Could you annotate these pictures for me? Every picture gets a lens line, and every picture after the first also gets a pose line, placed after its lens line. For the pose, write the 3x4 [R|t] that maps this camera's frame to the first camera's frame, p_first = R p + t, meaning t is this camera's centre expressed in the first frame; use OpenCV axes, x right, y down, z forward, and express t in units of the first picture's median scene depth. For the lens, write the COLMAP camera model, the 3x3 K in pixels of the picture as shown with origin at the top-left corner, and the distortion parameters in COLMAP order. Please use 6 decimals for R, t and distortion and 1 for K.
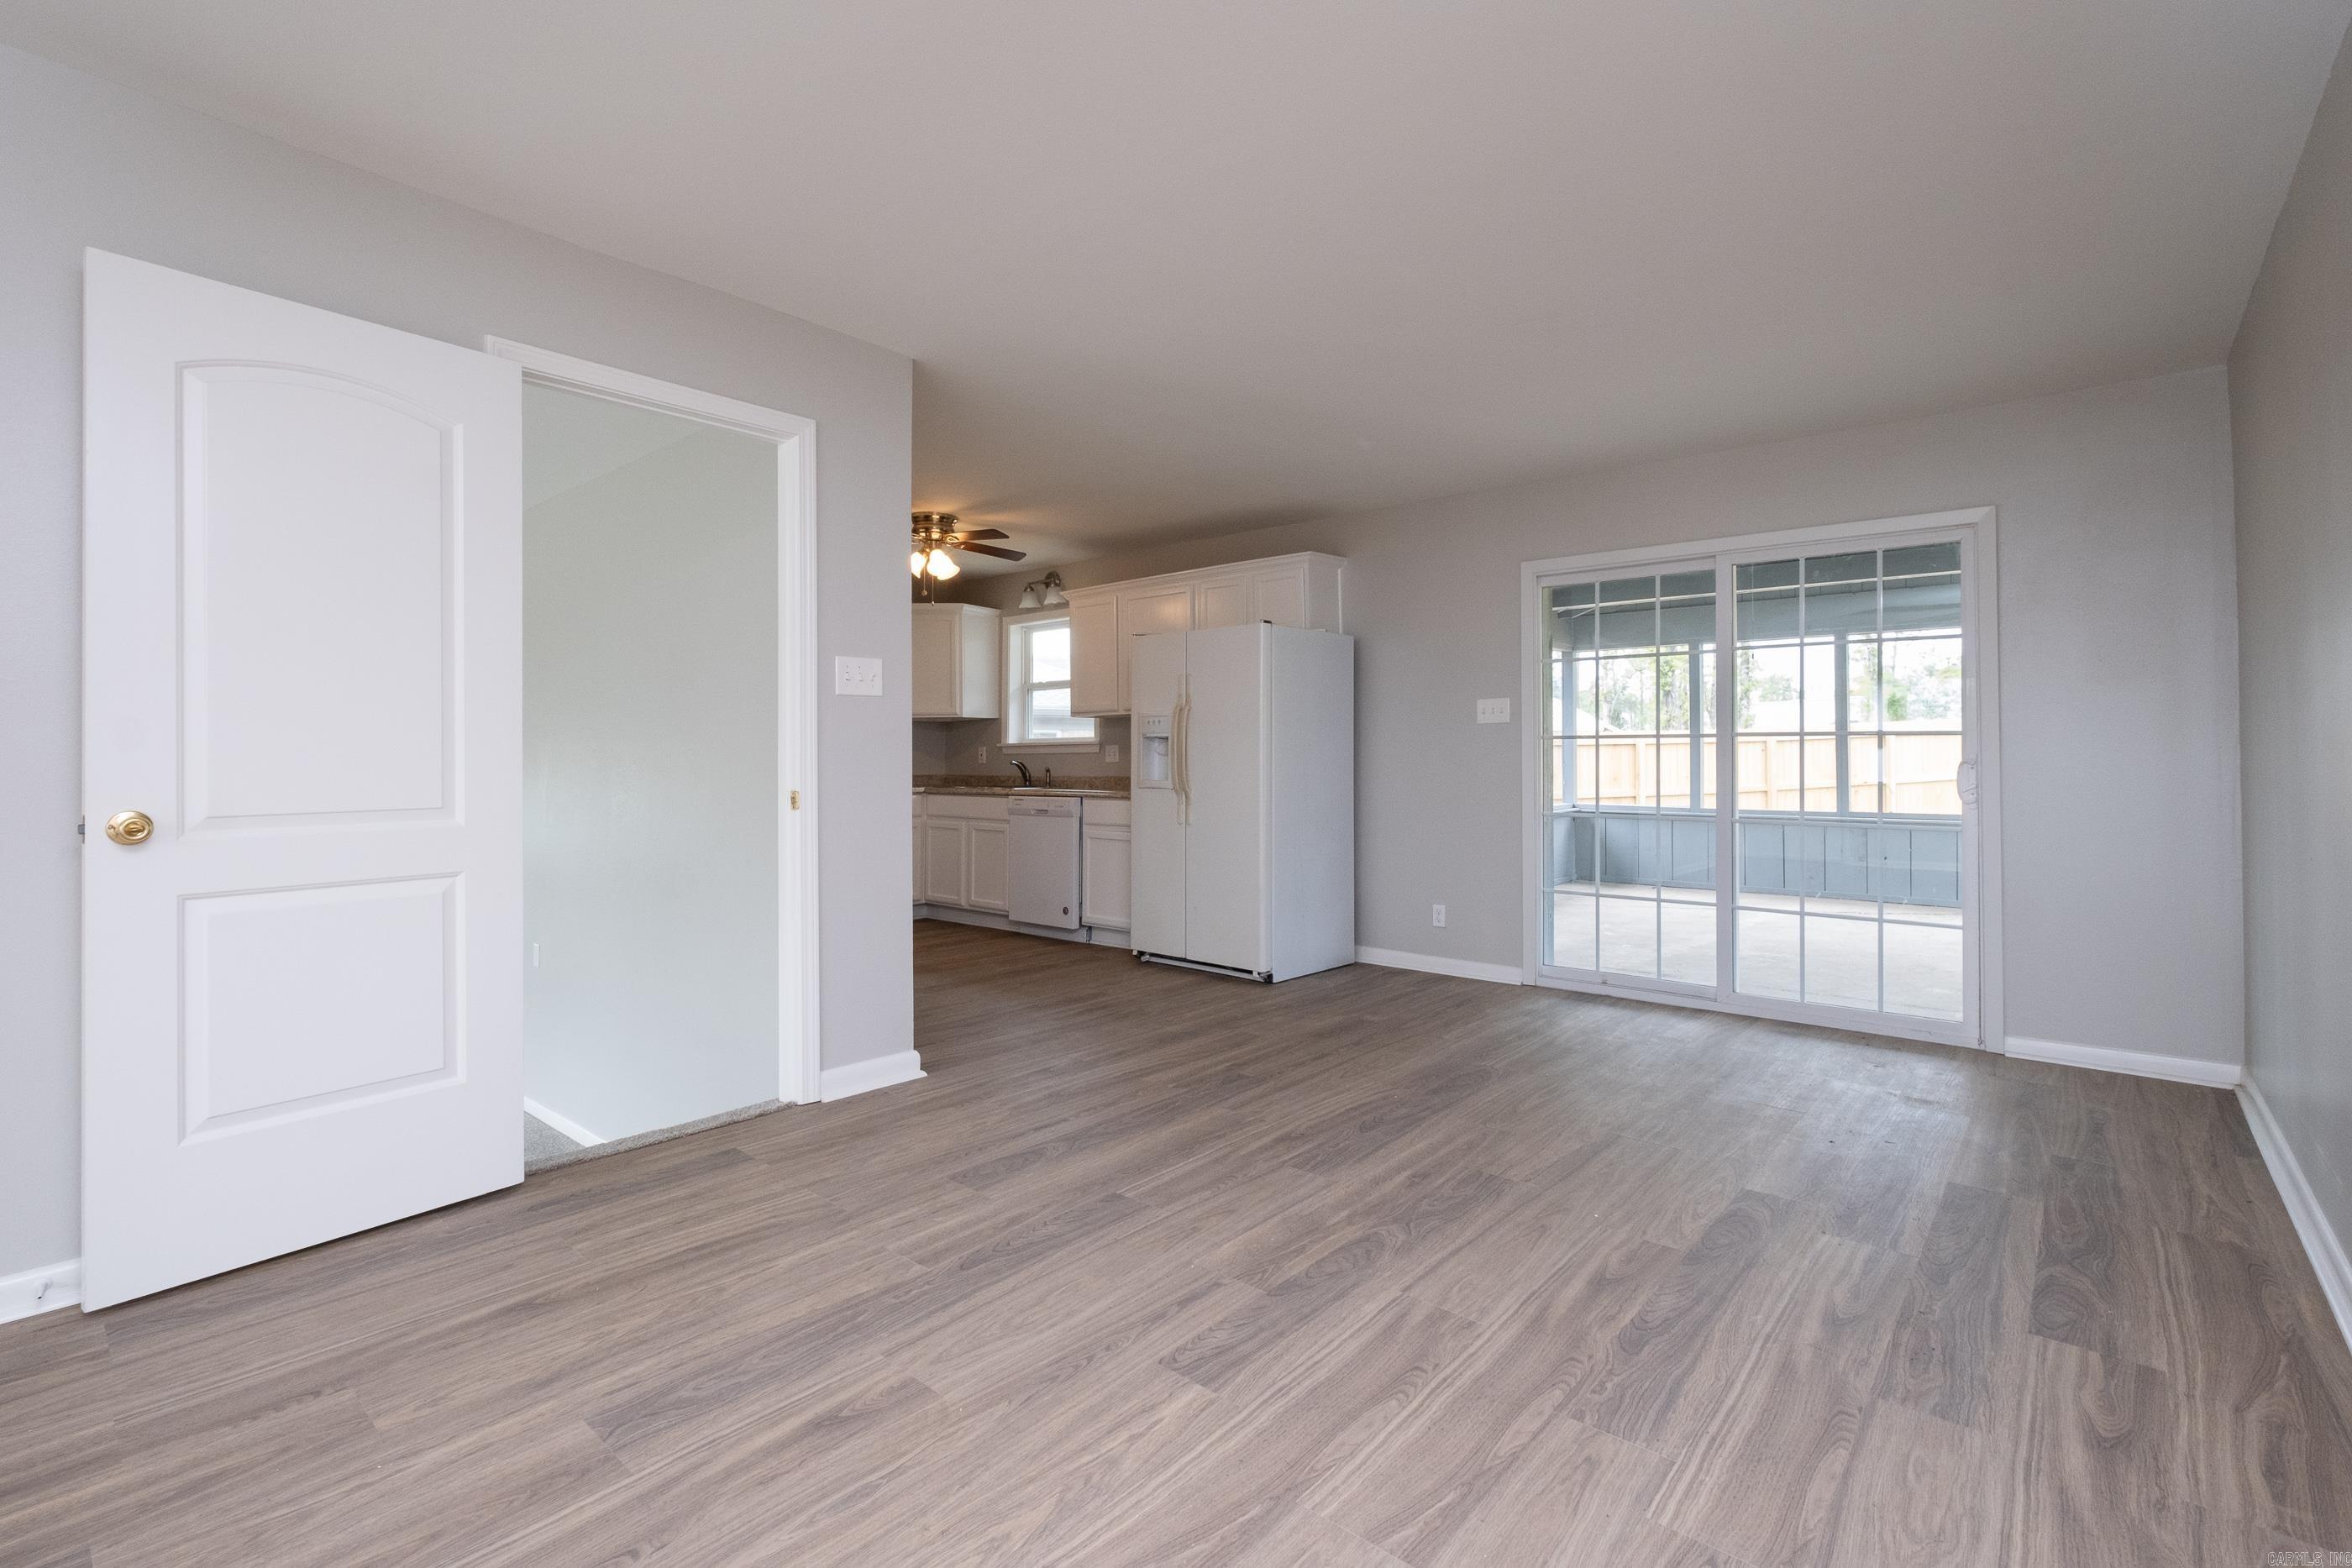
lens RADIAL K [[1055.7, 0, 1170.4], [0, 1055.7, 757.4], [0, 0, 1]] dist [0.002409, -0.000317]
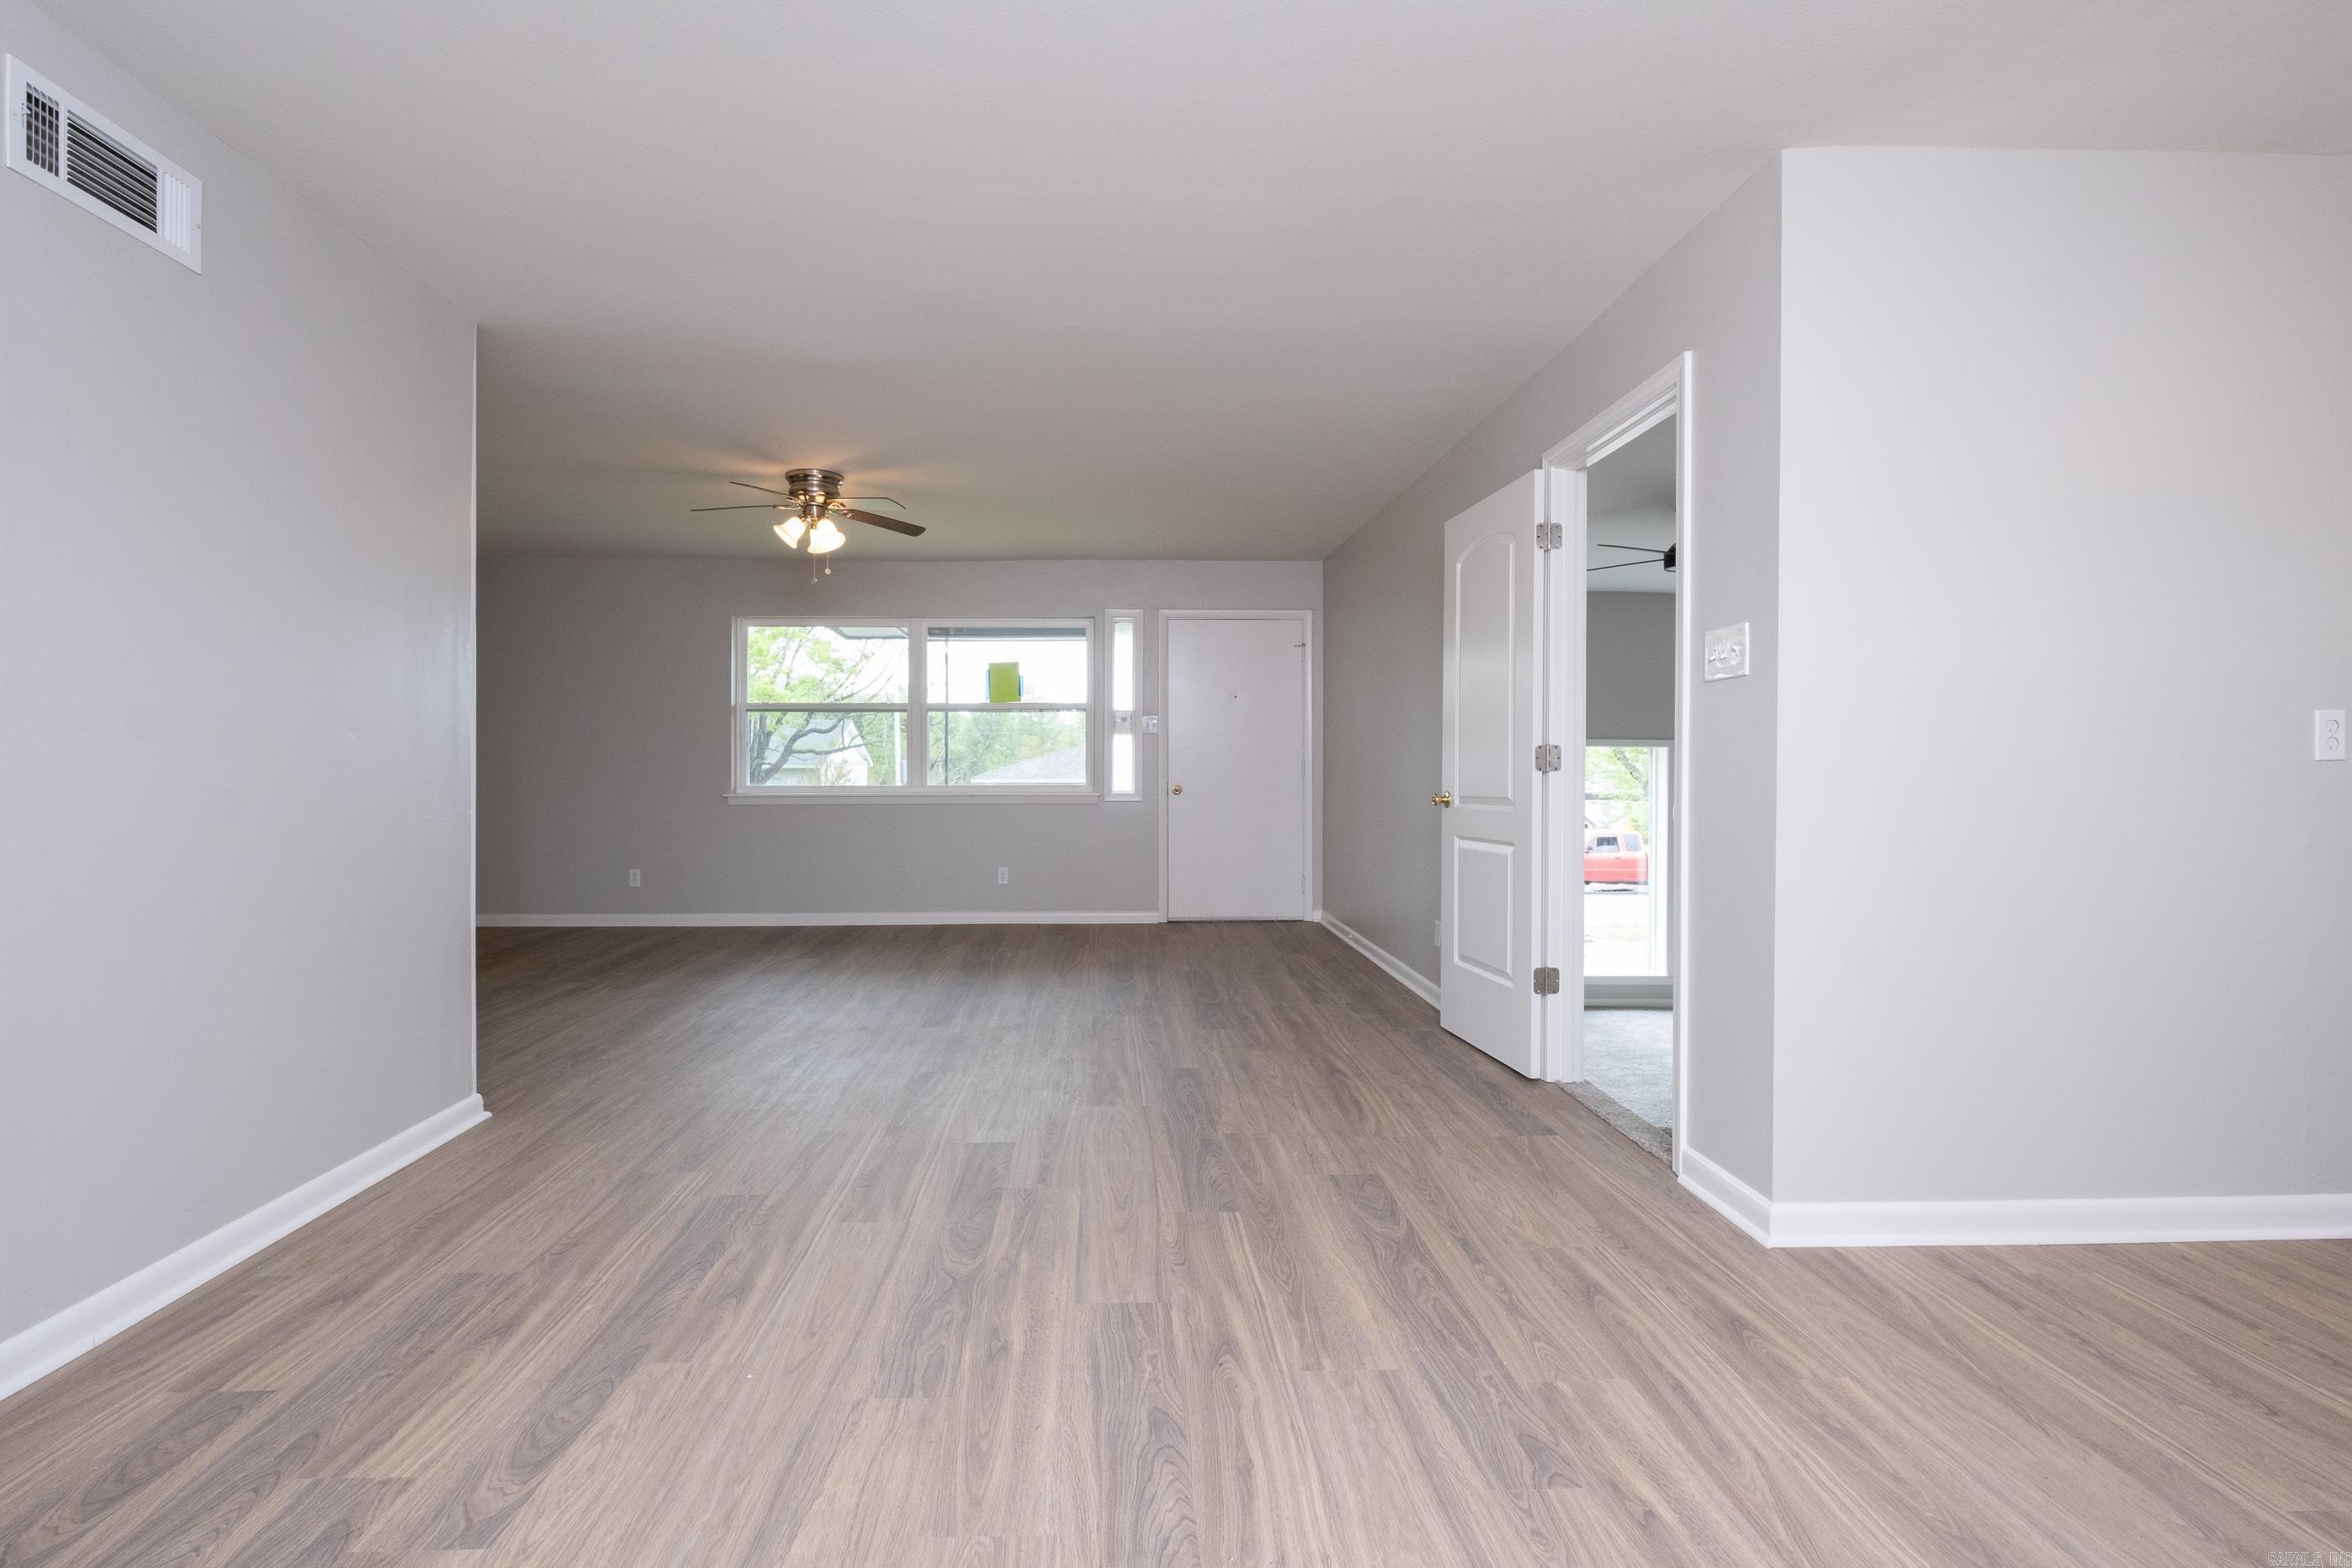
lens RADIAL K [[1078.4, 0, 1138.1], [0, 1078.4, 752.2], [0, 0, 1]] dist [-0.001518, -0.000549]
pose [[-0.731615, -0.012209, -0.681609, 0.524052], [0.000408, 0.999832, -0.018346, 0.009048], [0.681718, -0.013700, -0.731487, 1.263449]]
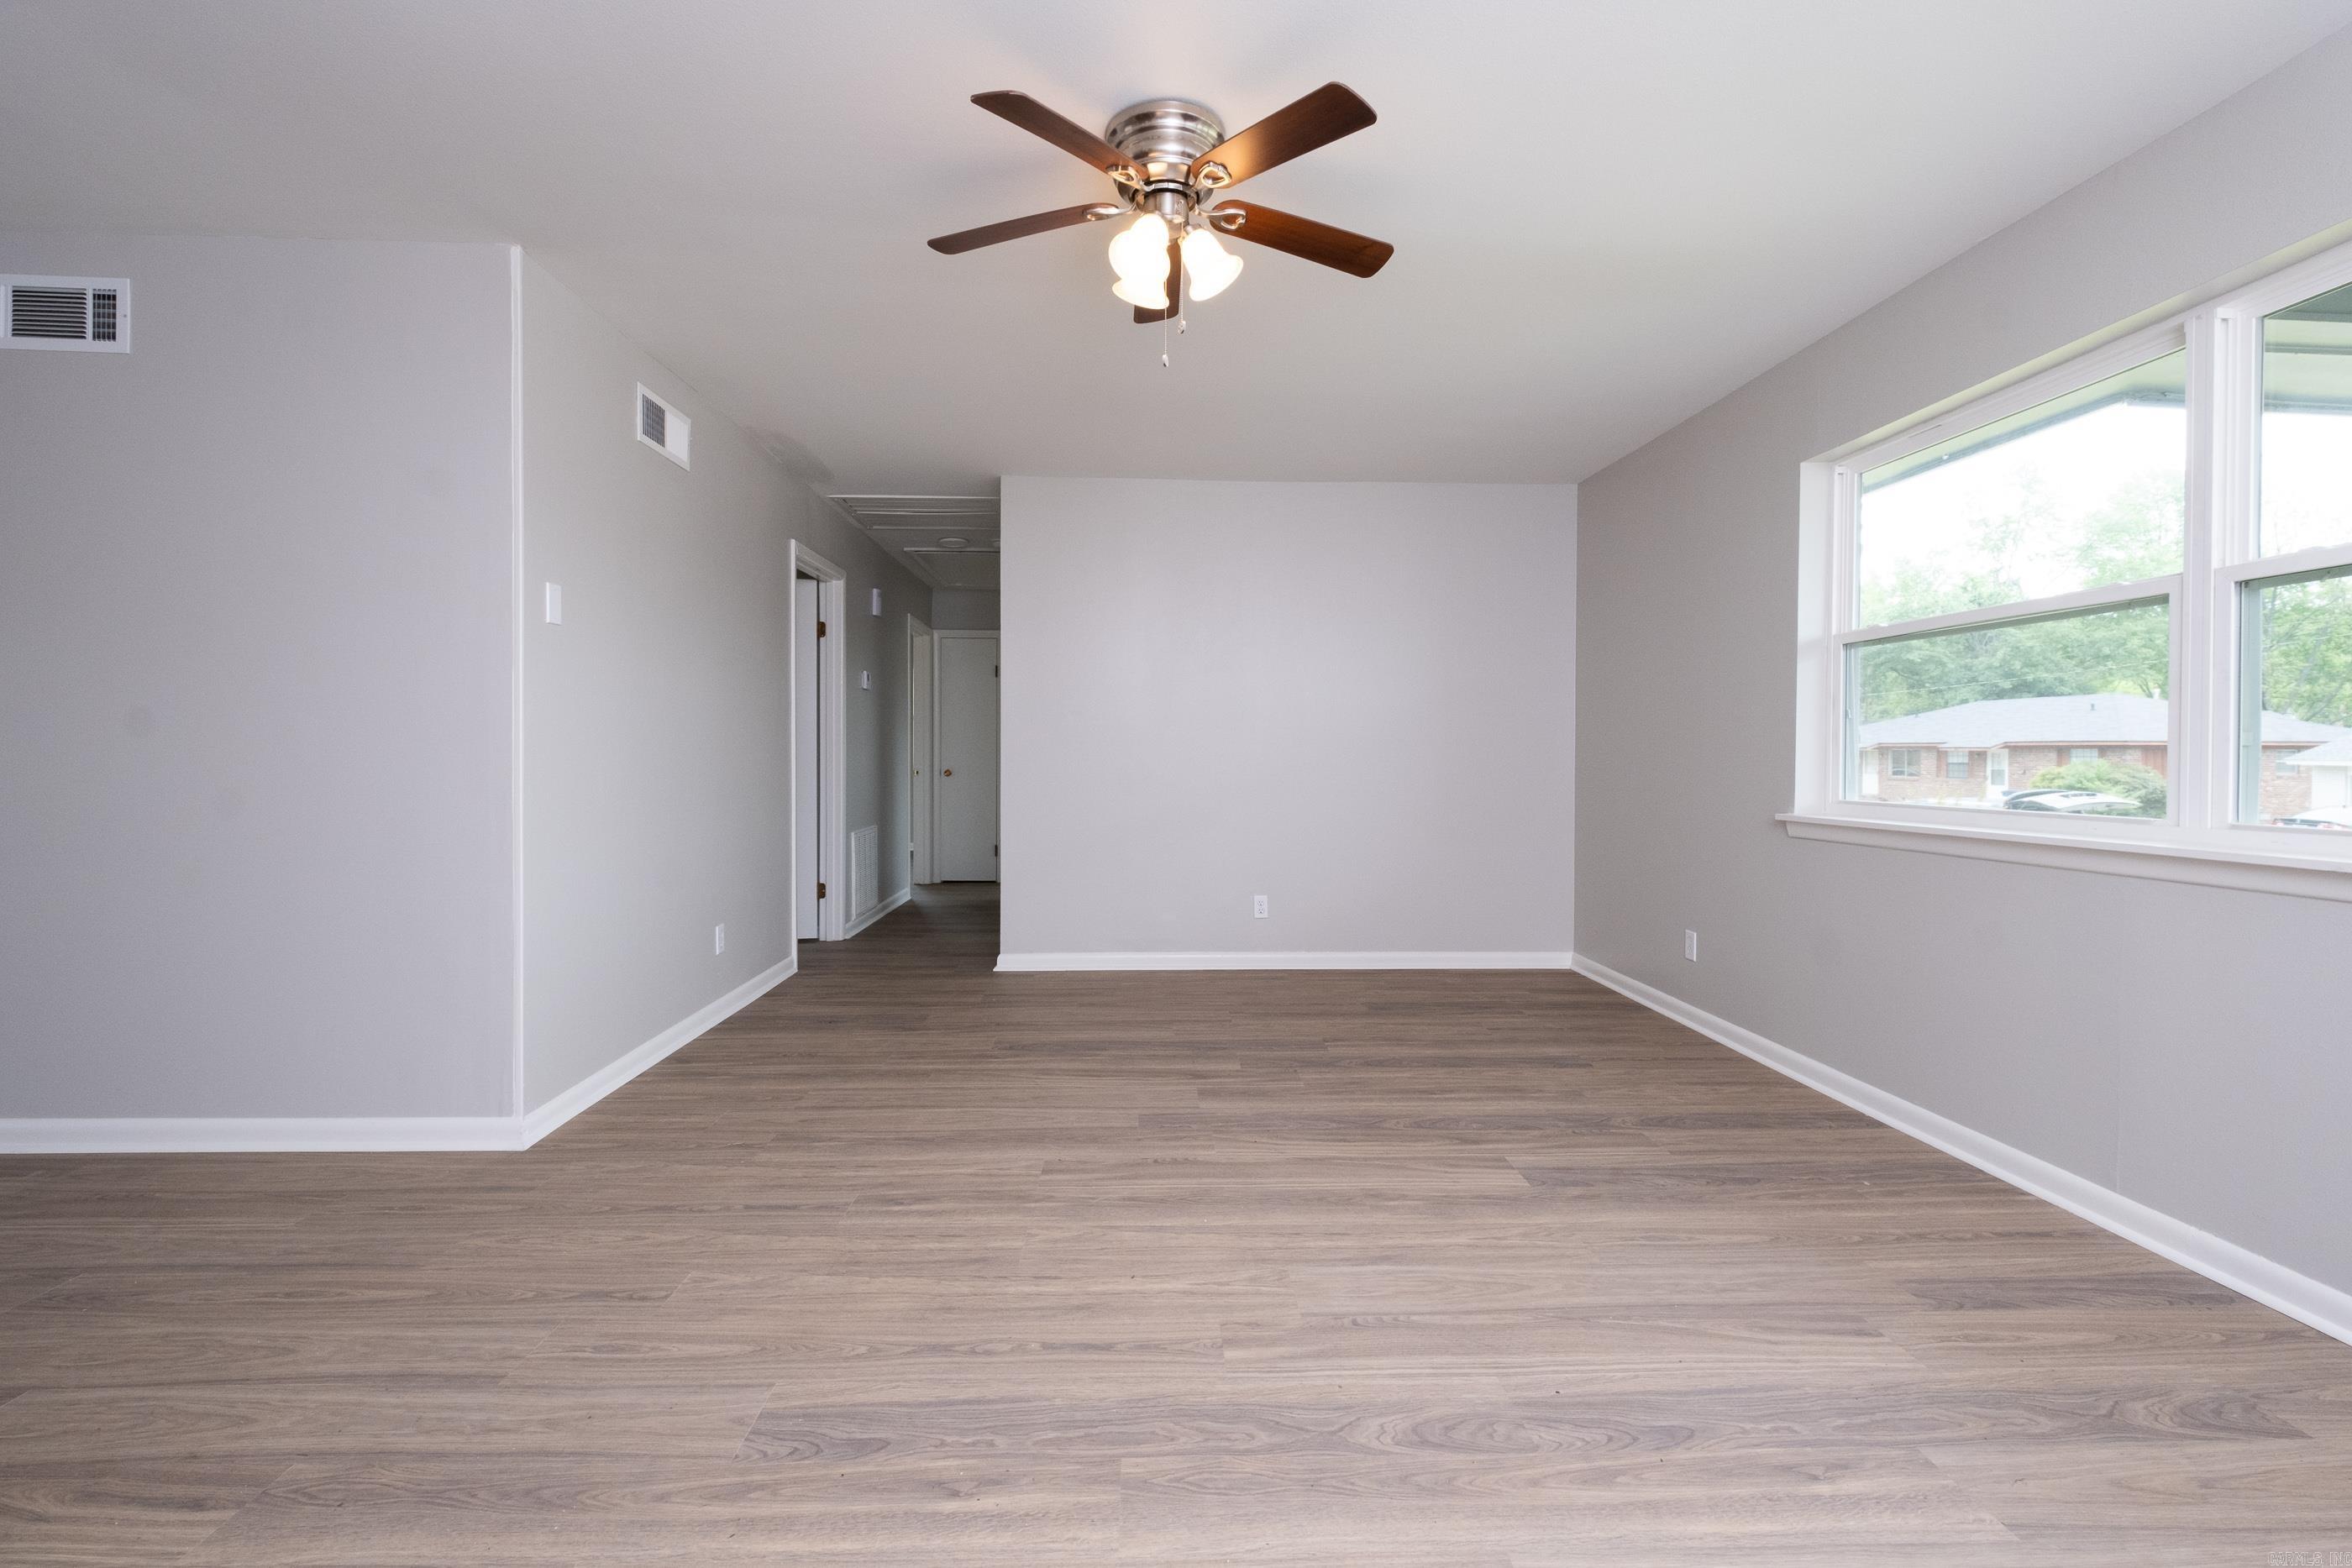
lens RADIAL K [[1030.0, 0, 1170.9], [0, 1030.0, 770.7], [0, 0, 1]] dist [-0.003856, -0.000883]
pose [[-0.681382, -0.018857, 0.731685, -0.630686], [-0.012567, 0.999822, 0.014065, 0.002608], [-0.731820, 0.000388, -0.681498, 0.340793]]
